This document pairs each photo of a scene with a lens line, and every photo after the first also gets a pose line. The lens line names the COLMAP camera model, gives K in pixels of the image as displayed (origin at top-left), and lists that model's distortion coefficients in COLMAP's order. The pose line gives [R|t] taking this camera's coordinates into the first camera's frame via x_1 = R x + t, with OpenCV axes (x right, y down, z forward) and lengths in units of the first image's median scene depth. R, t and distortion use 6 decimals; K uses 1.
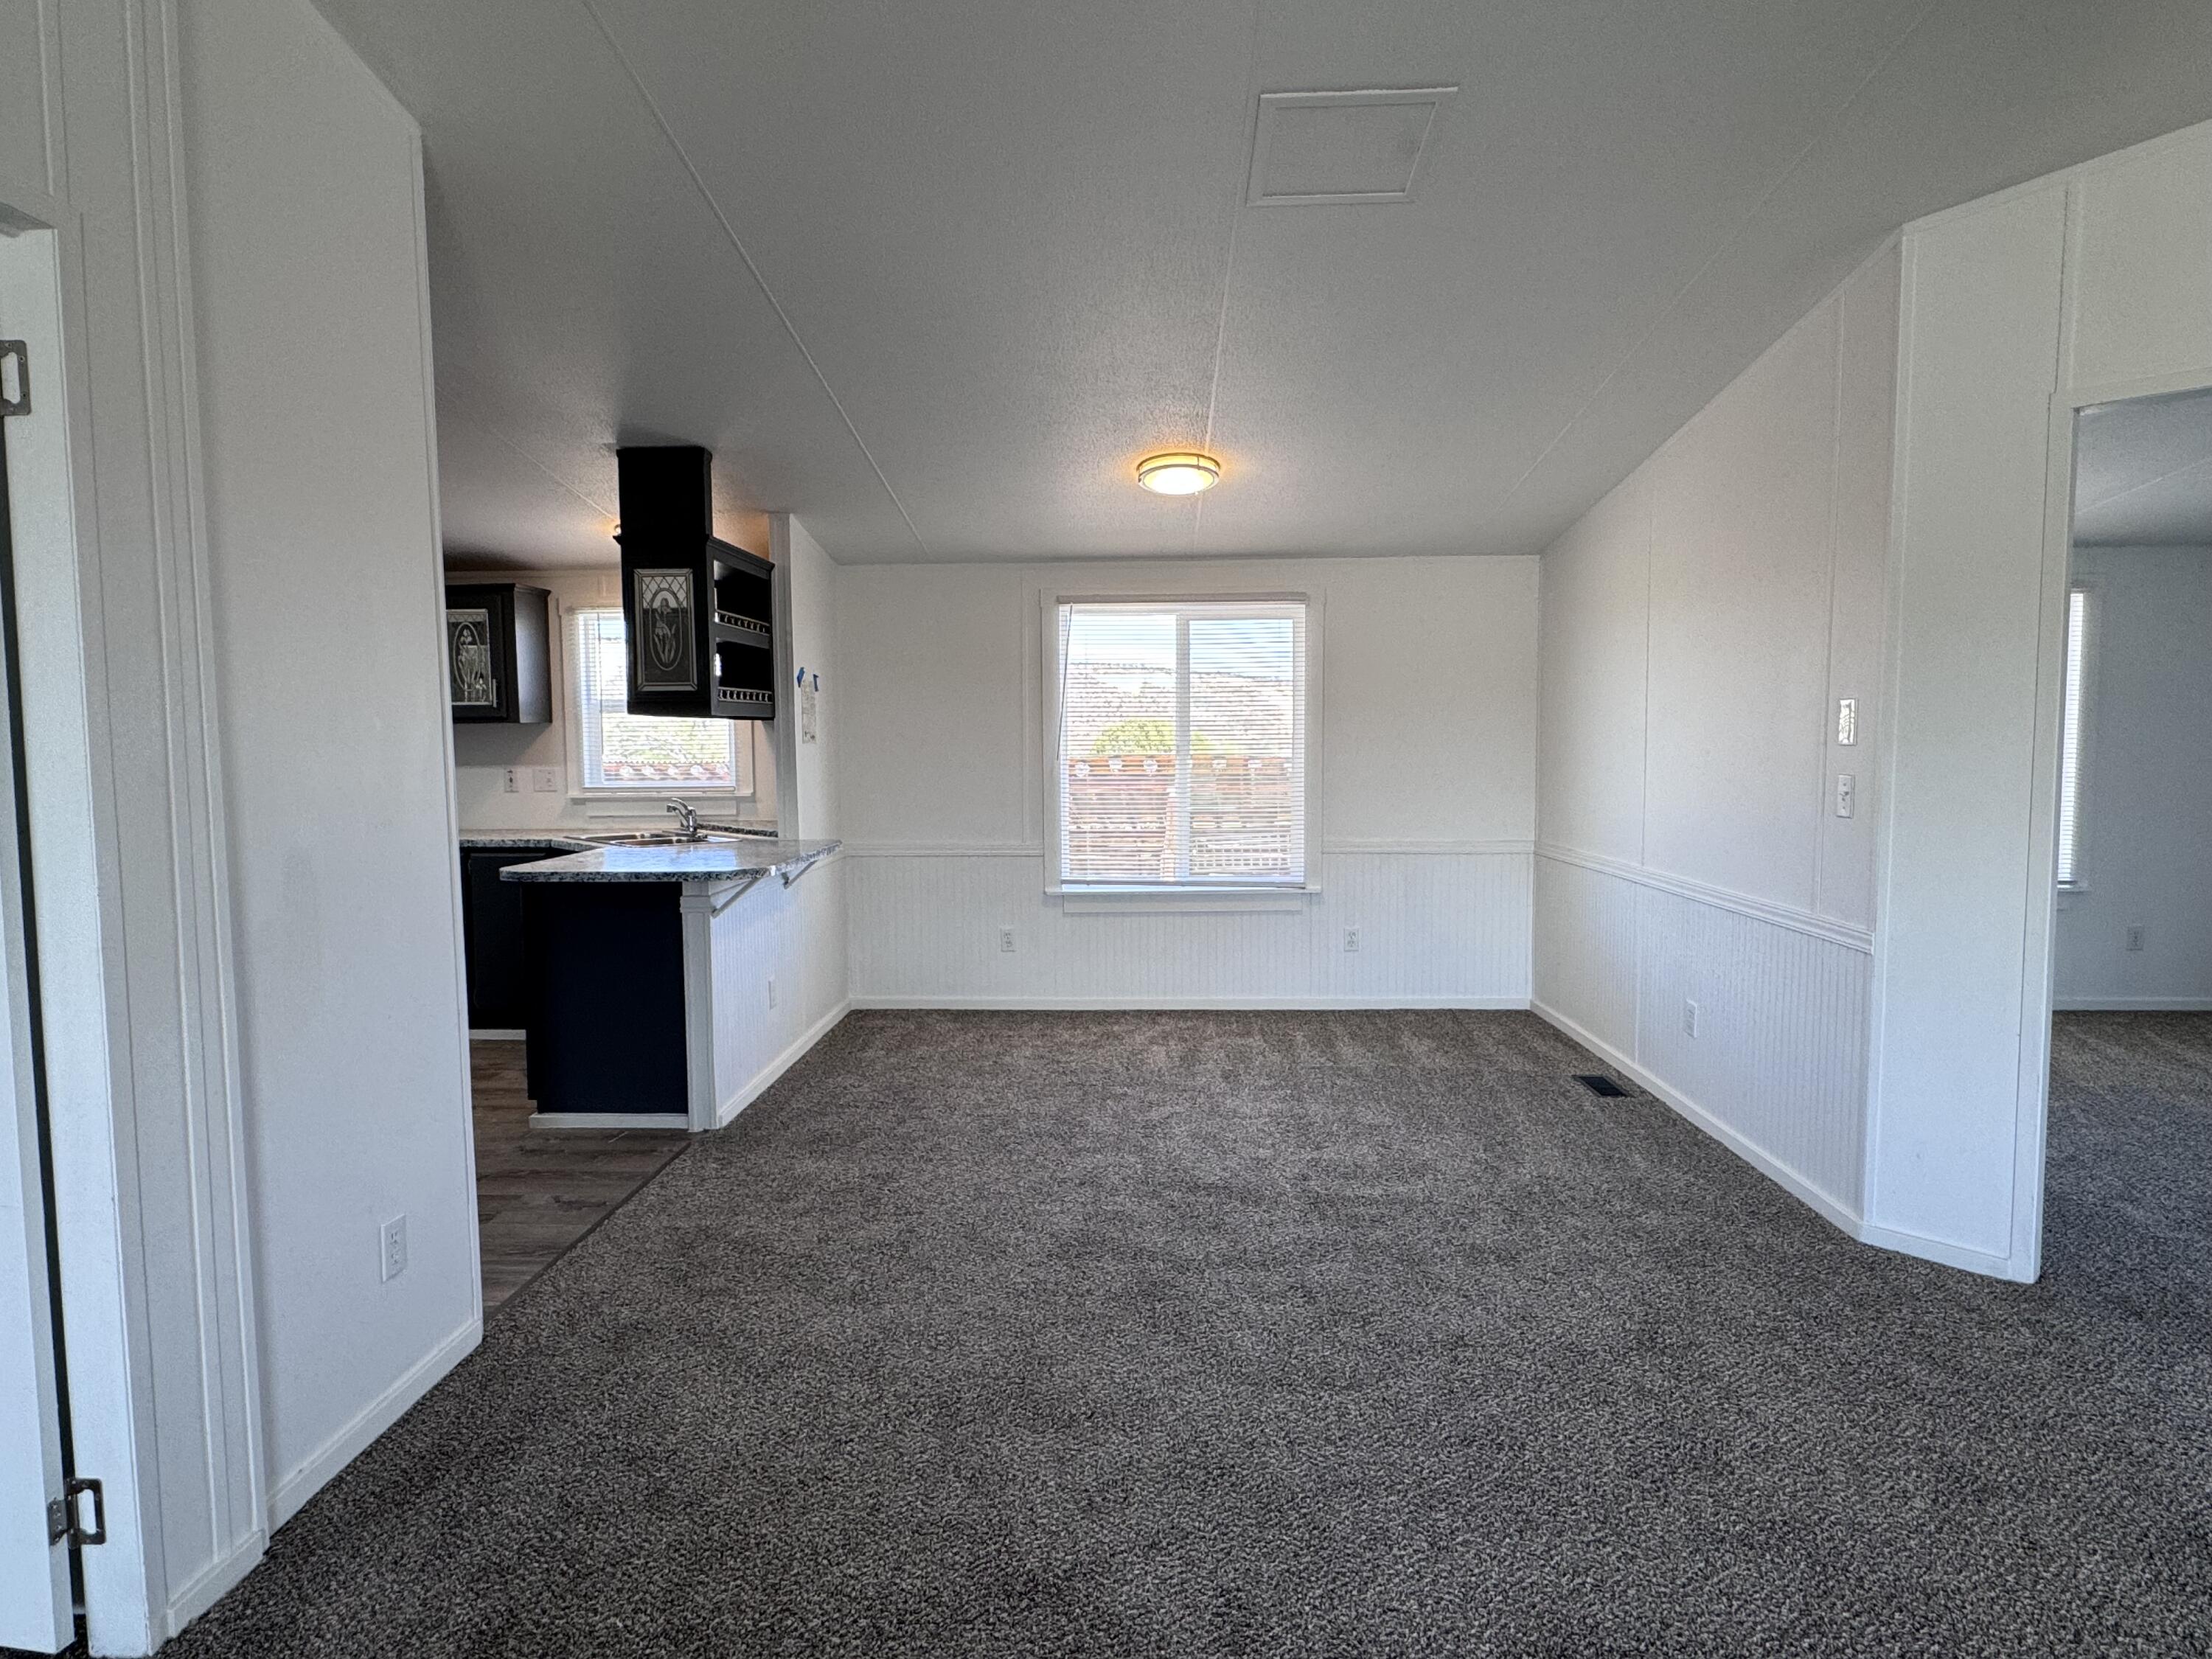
lens RADIAL K [[1236.6, 0, 1097.5], [0, 1236.6, 824.0], [0, 0, 1]] dist [-0.000663, -0.000362]
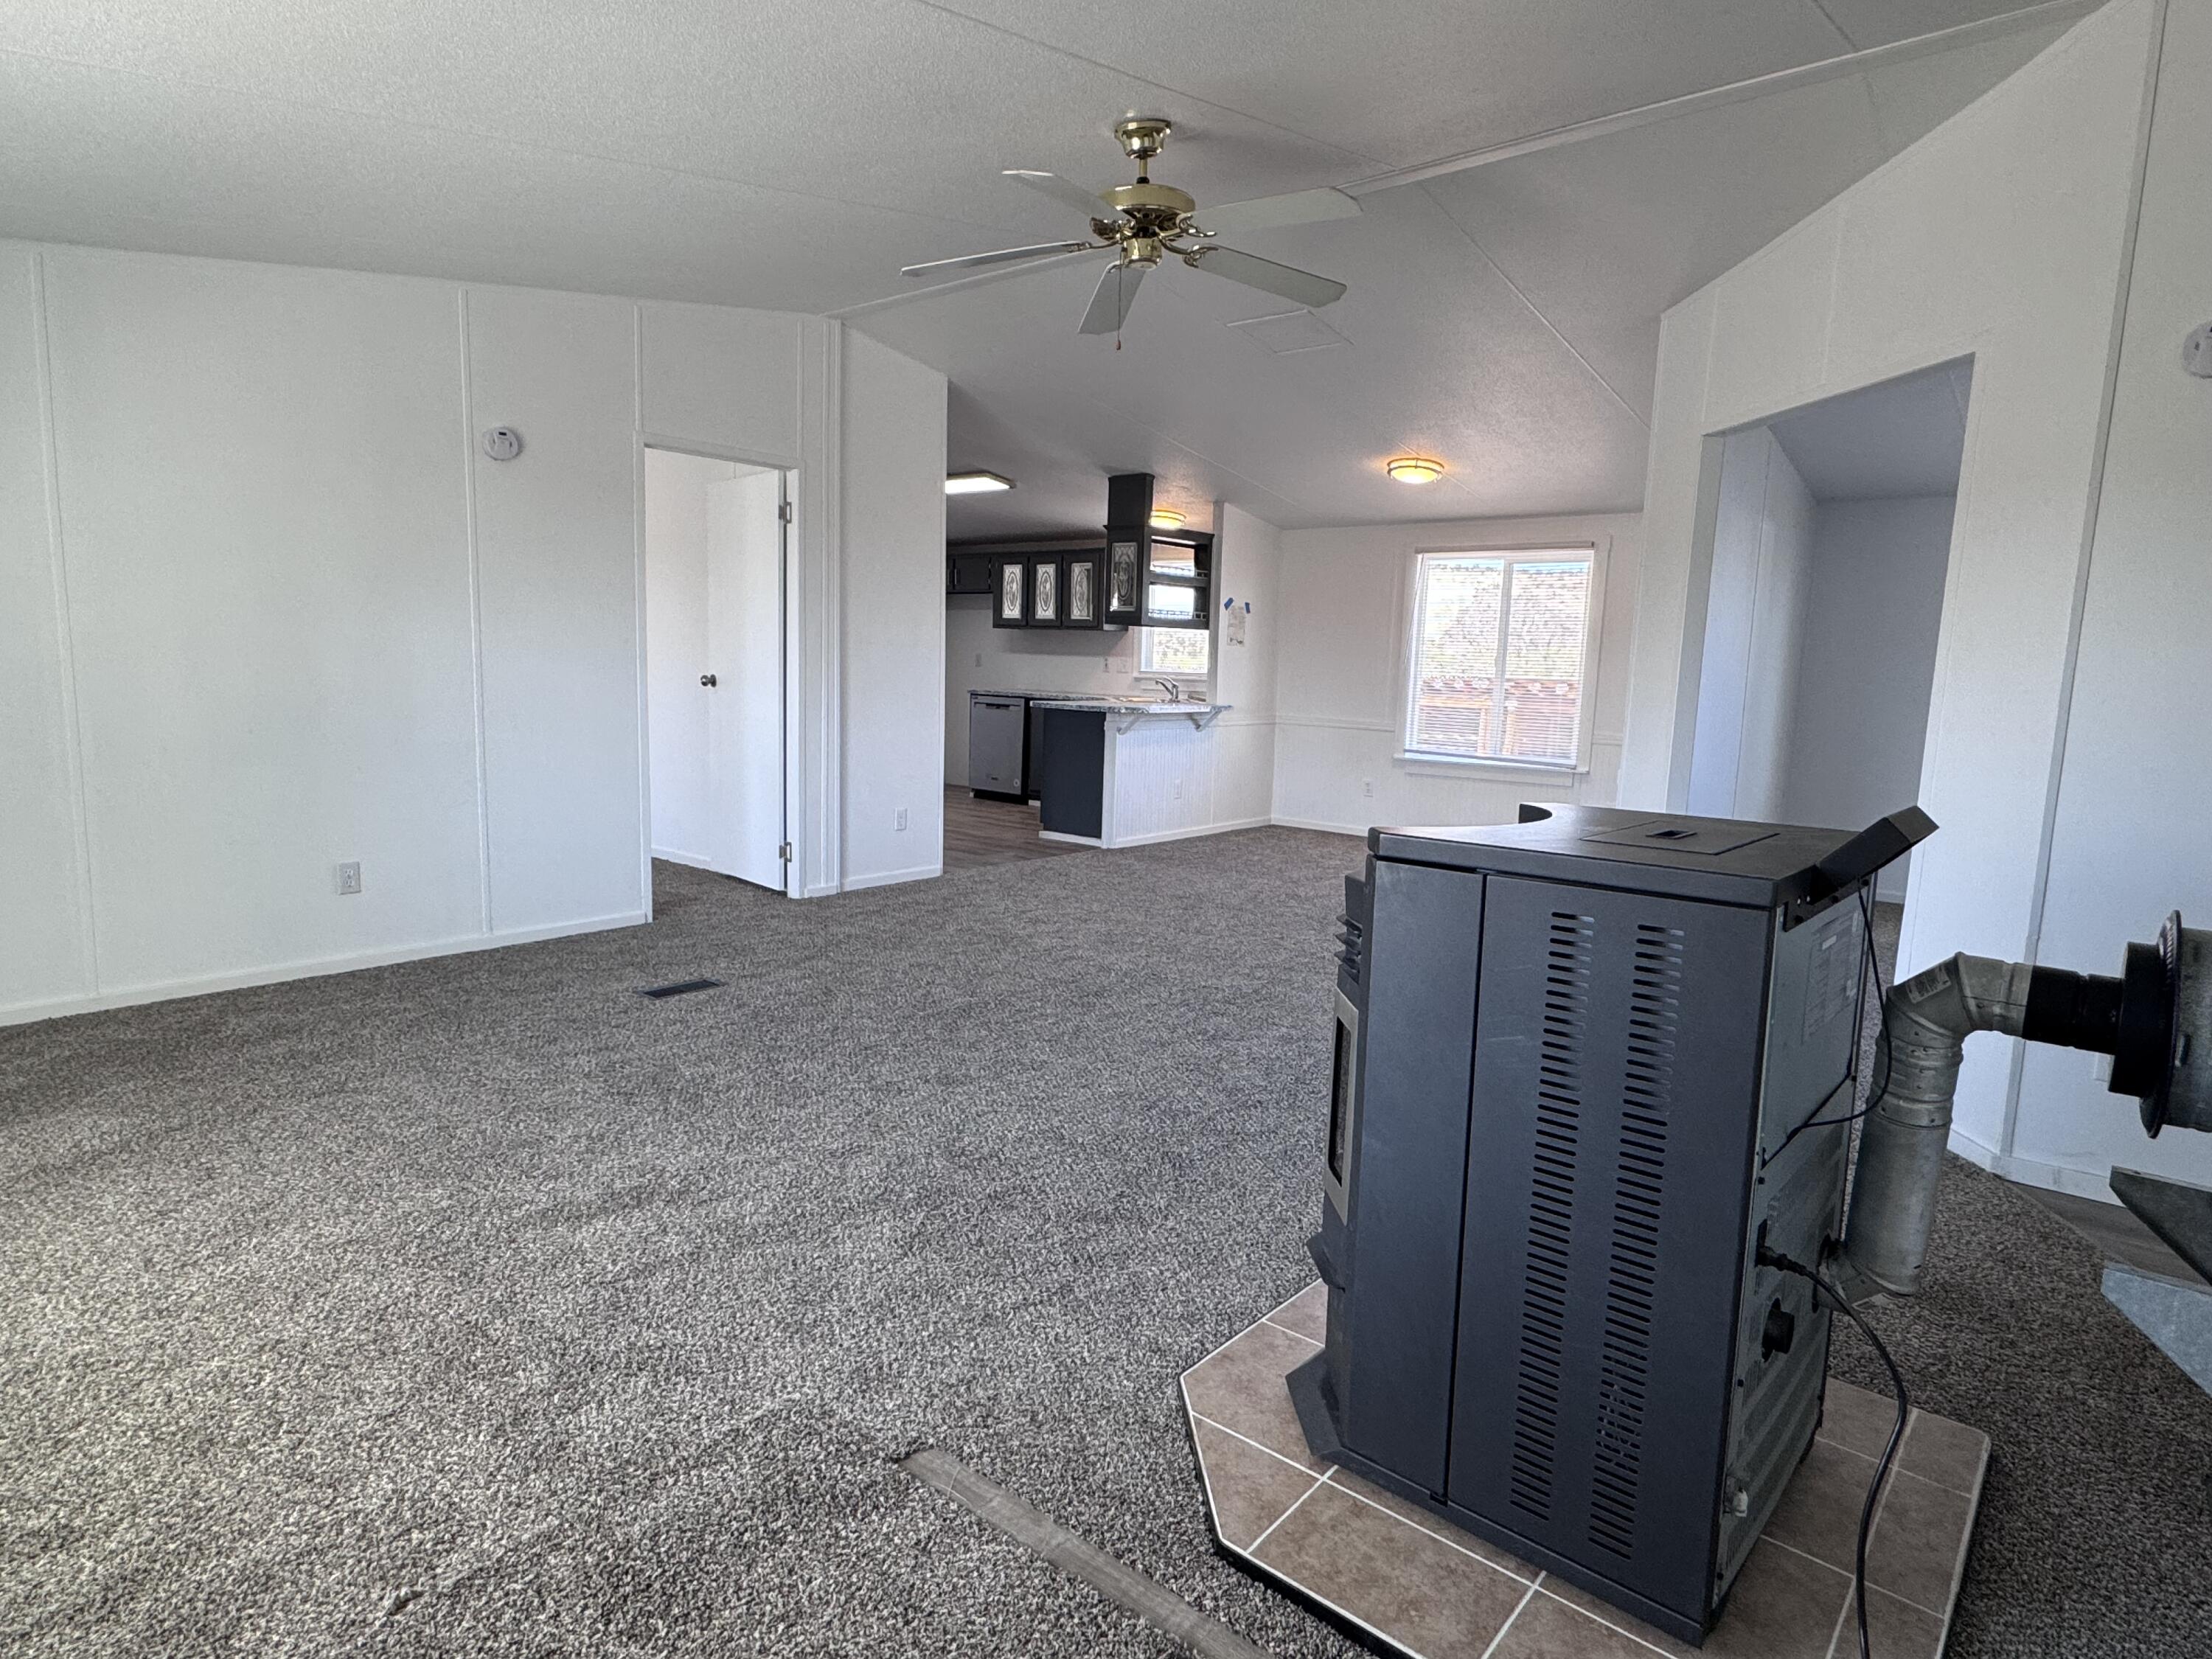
lens RADIAL K [[1236.6, 0, 1097.5], [0, 1236.6, 824.0], [0, 0, 1]] dist [-0.000663, -0.000362]
pose [[0.790293, 0.113932, -0.602044, 0.720314], [-0.080099, 0.993339, 0.082837, 0.053164], [0.607471, -0.017242, 0.794155, -0.447056]]
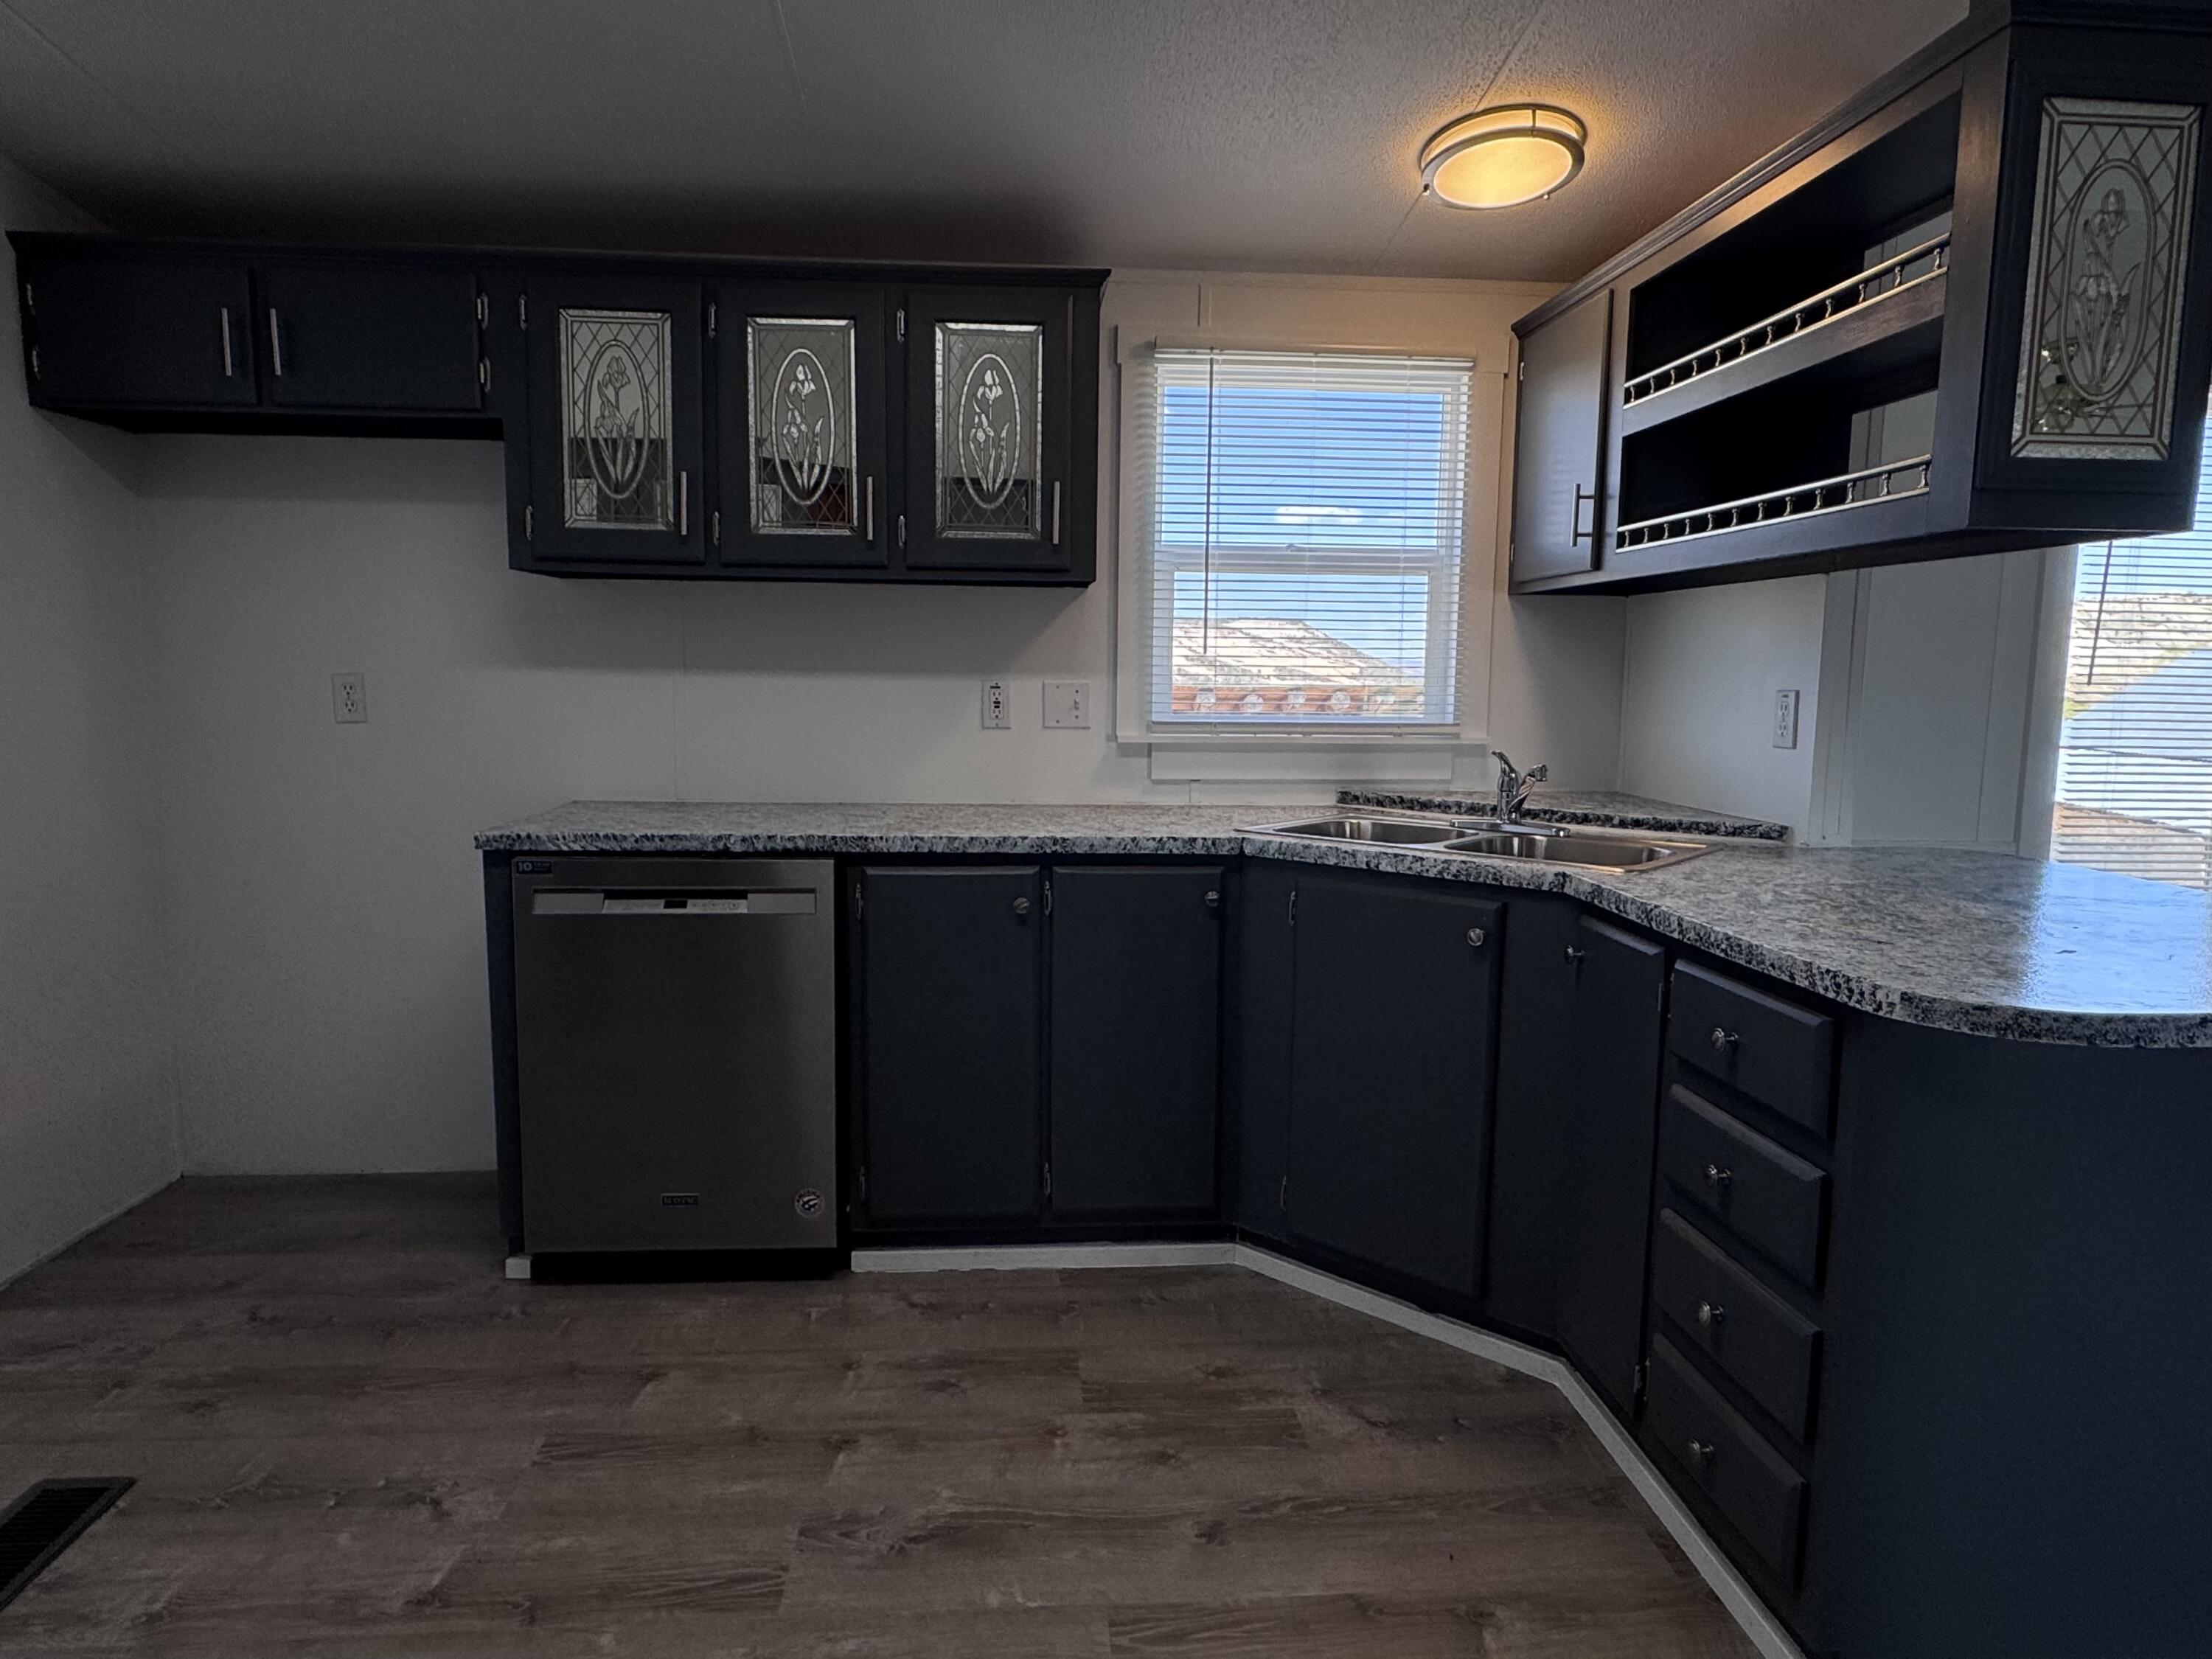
lens RADIAL K [[1304.7, 0, 1101.9], [0, 1304.7, 834.6], [0, 0, 1]] dist [-0.004019, -0.000676]
pose [[0.993180, 0.005352, 0.116468, -0.647127], [-0.011719, 0.998469, 0.054052, -0.016173], [-0.116000, -0.055048, 0.991723, 0.628892]]
